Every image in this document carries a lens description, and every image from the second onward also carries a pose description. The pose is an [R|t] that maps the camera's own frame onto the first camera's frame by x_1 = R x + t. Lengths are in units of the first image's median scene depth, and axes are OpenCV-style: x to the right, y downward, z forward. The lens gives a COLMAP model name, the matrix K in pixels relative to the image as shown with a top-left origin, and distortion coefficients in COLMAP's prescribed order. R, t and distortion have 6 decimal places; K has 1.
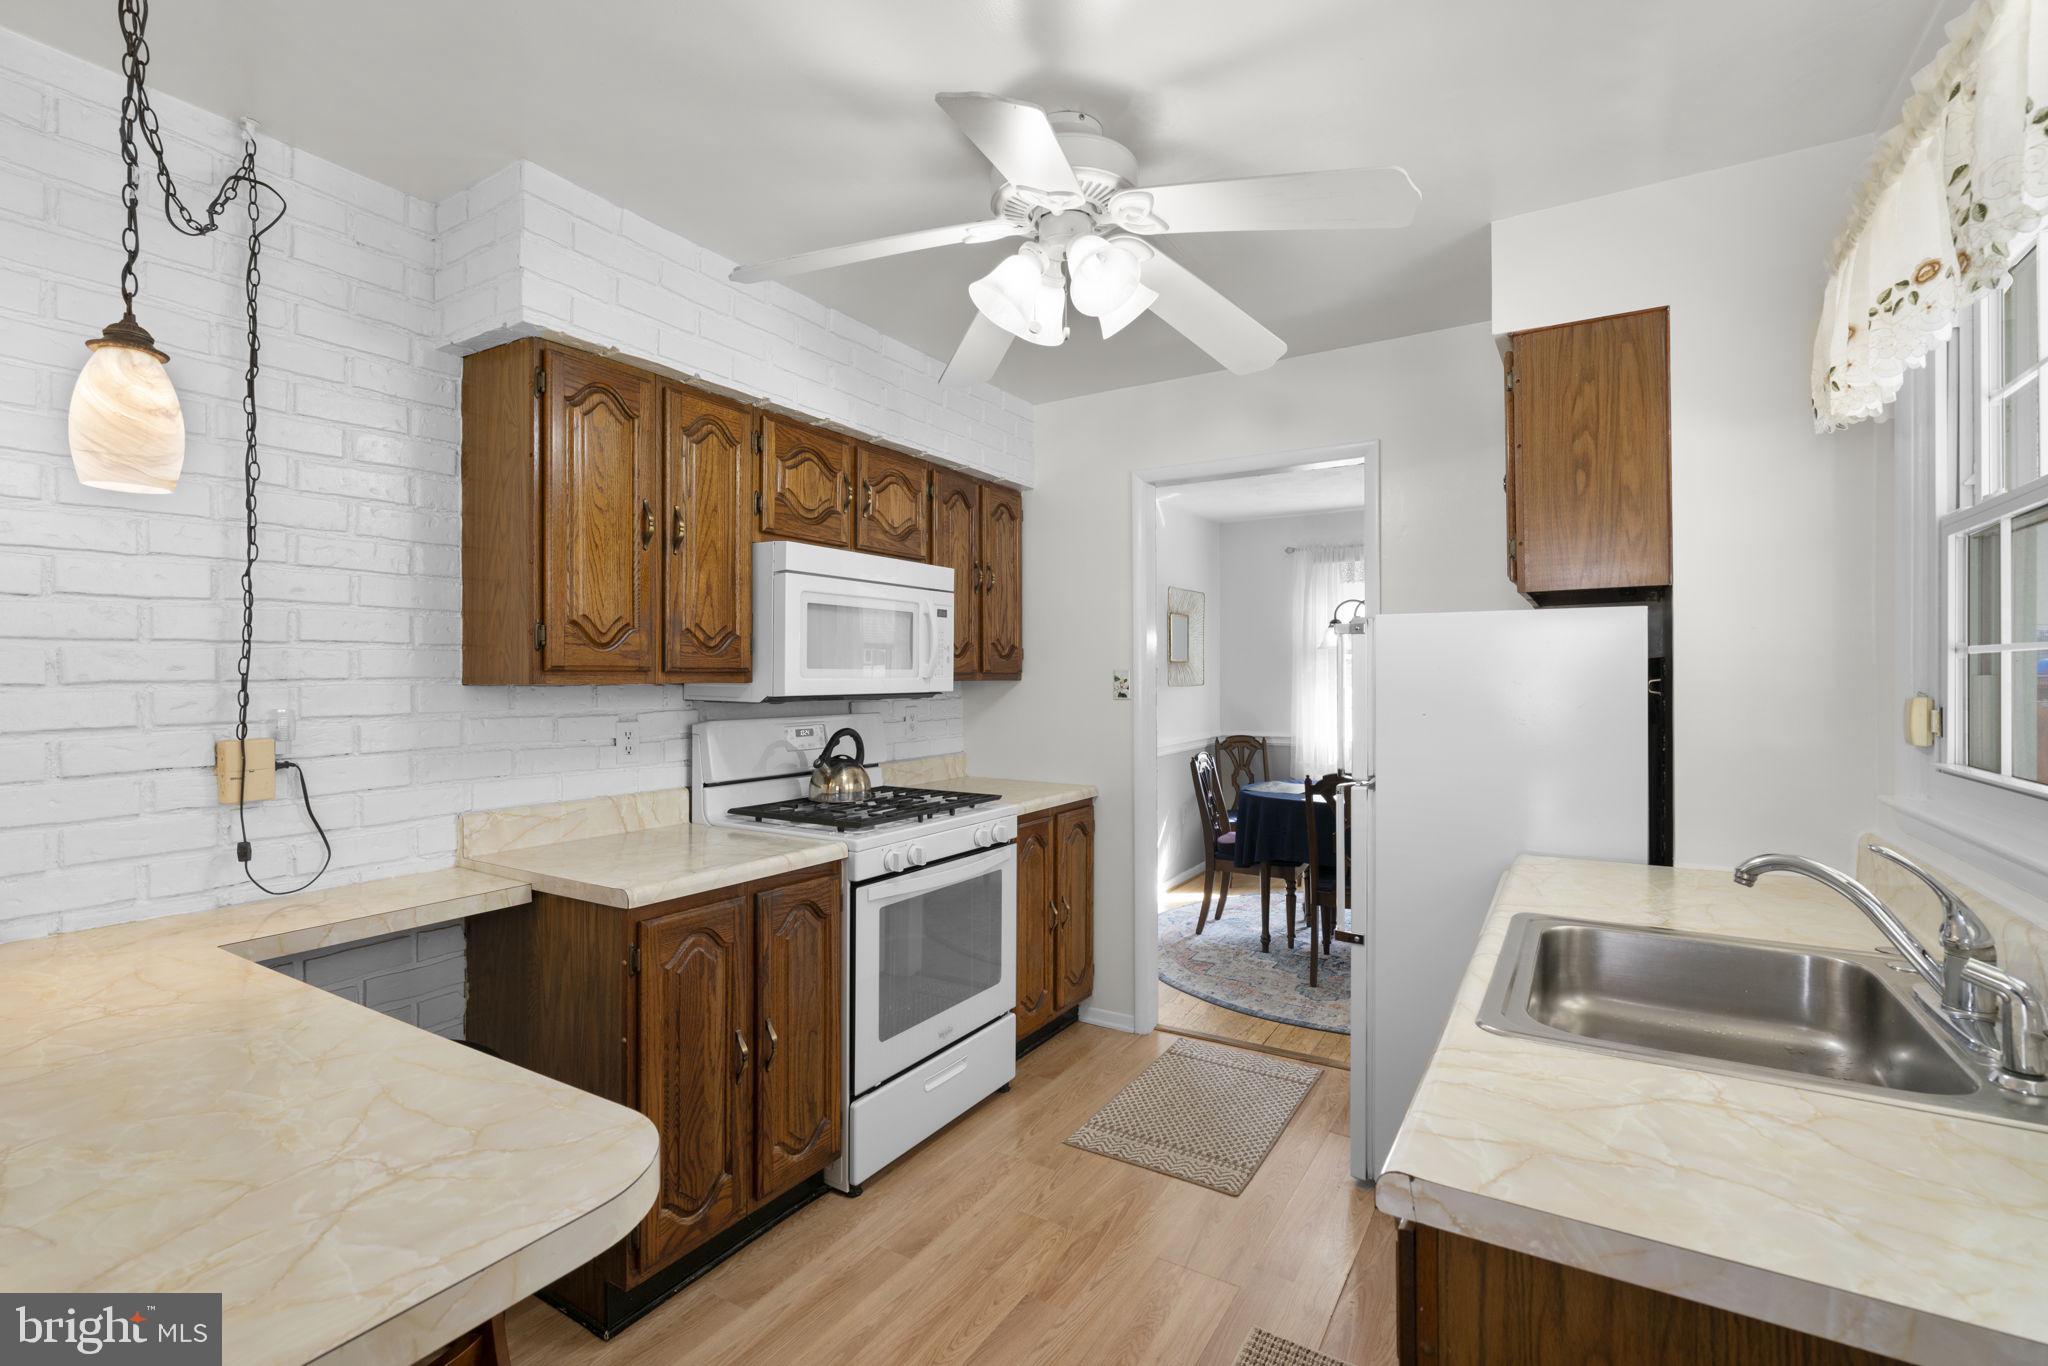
lens RADIAL K [[933.3, 0, 1028.1], [0, 933.3, 672.6], [0, 0, 1]] dist [-0.000303, 0.000237]
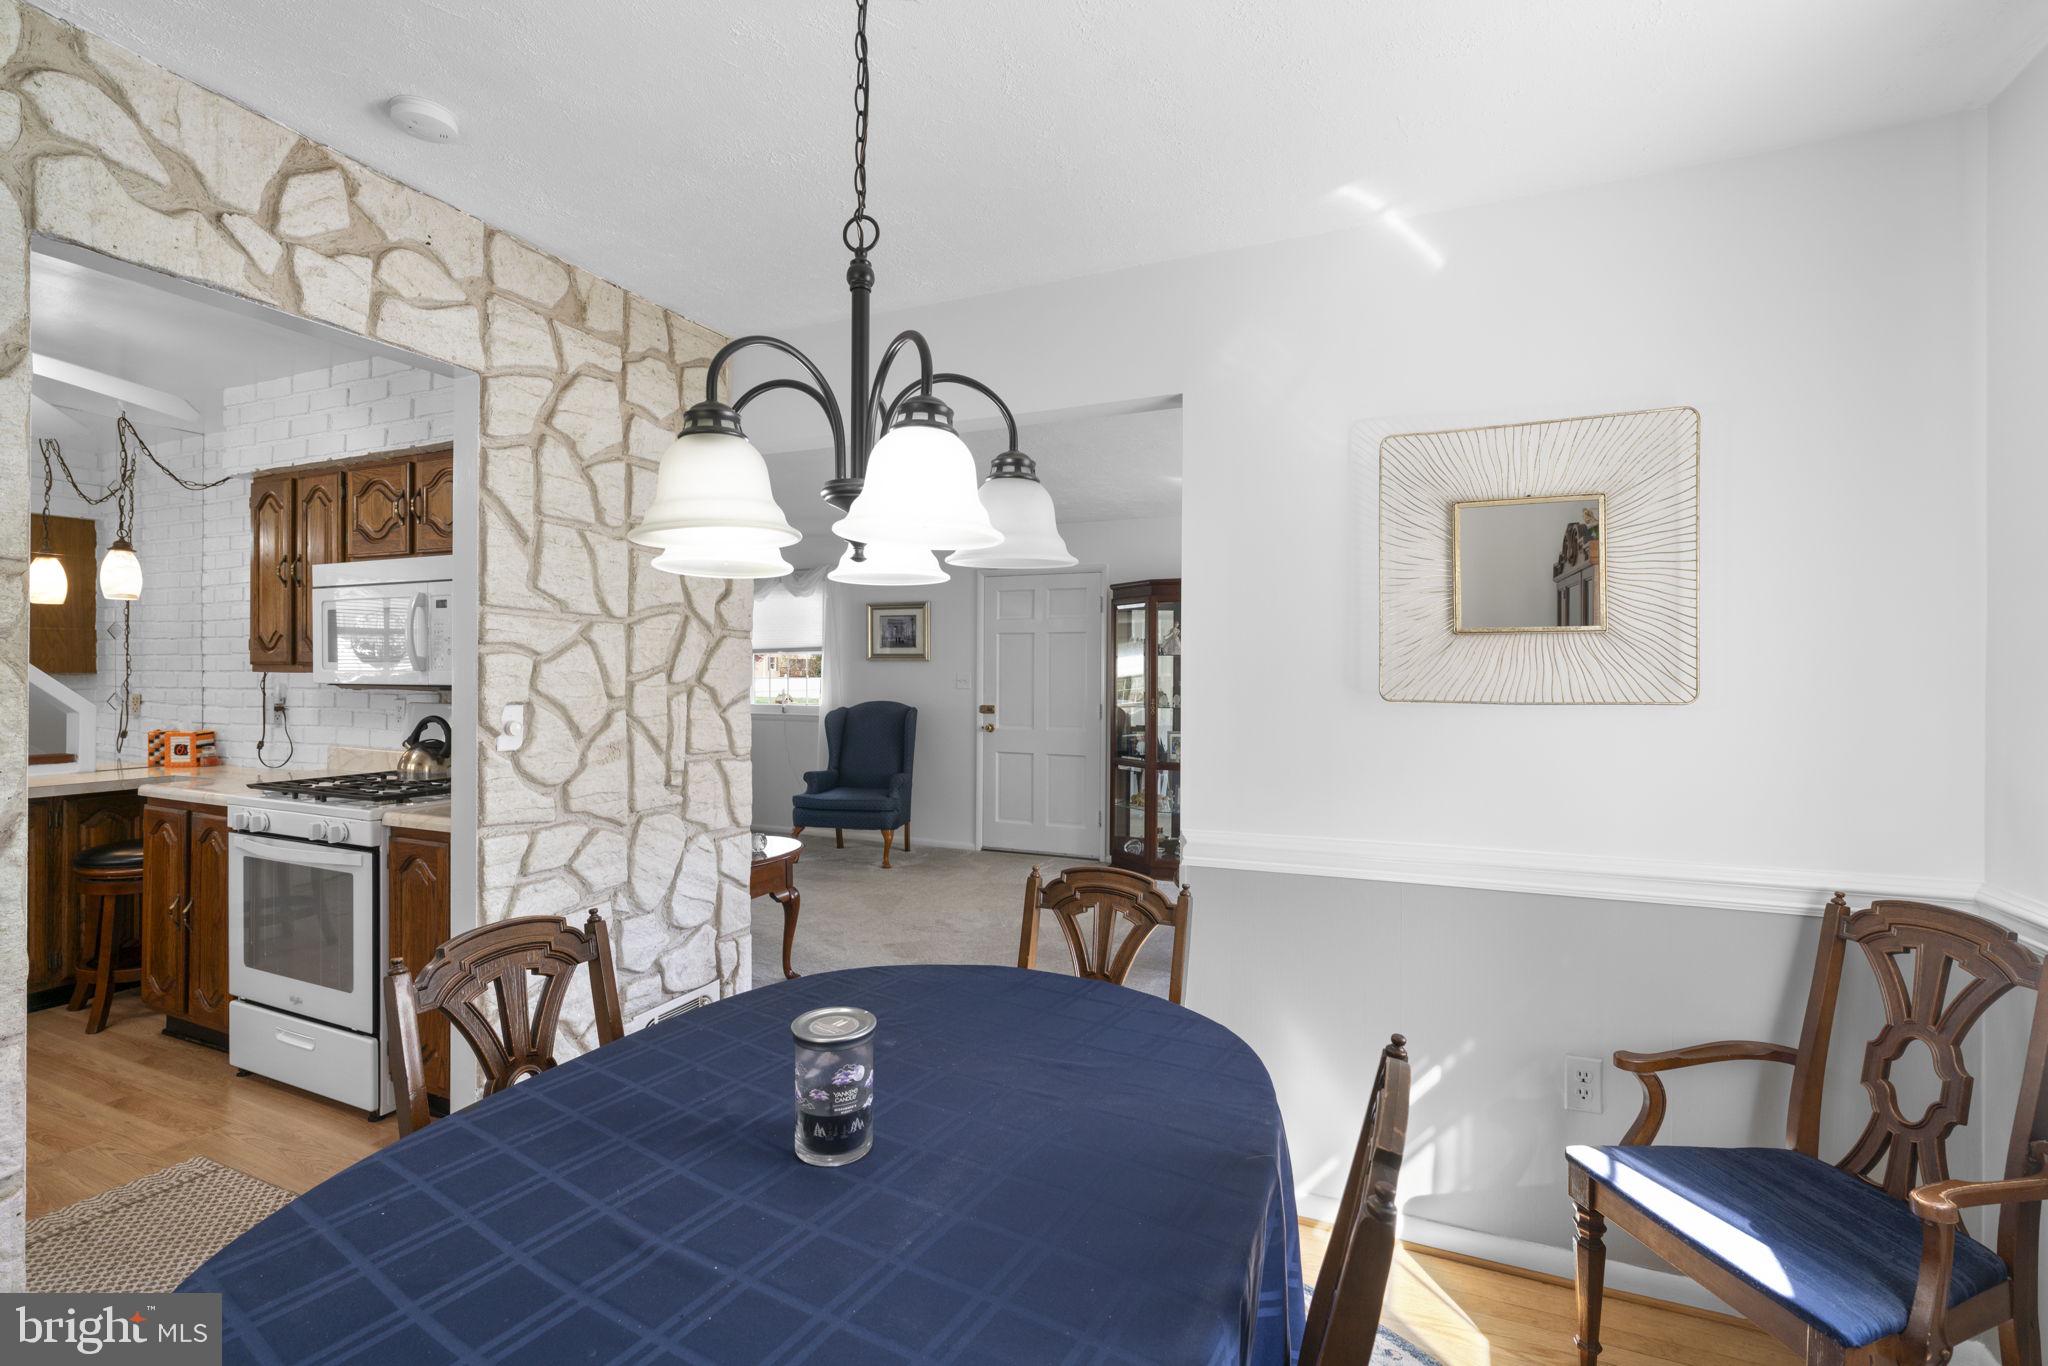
lens RADIAL K [[933.3, 0, 1028.1], [0, 933.3, 672.6], [0, 0, 1]] dist [-0.000303, 0.000237]
pose [[0.122334, 0.001765, -0.992487, 1.021961], [-0.002867, 0.999995, 0.001425, 0.005267], [0.992485, 0.002671, 0.122338, 1.614270]]
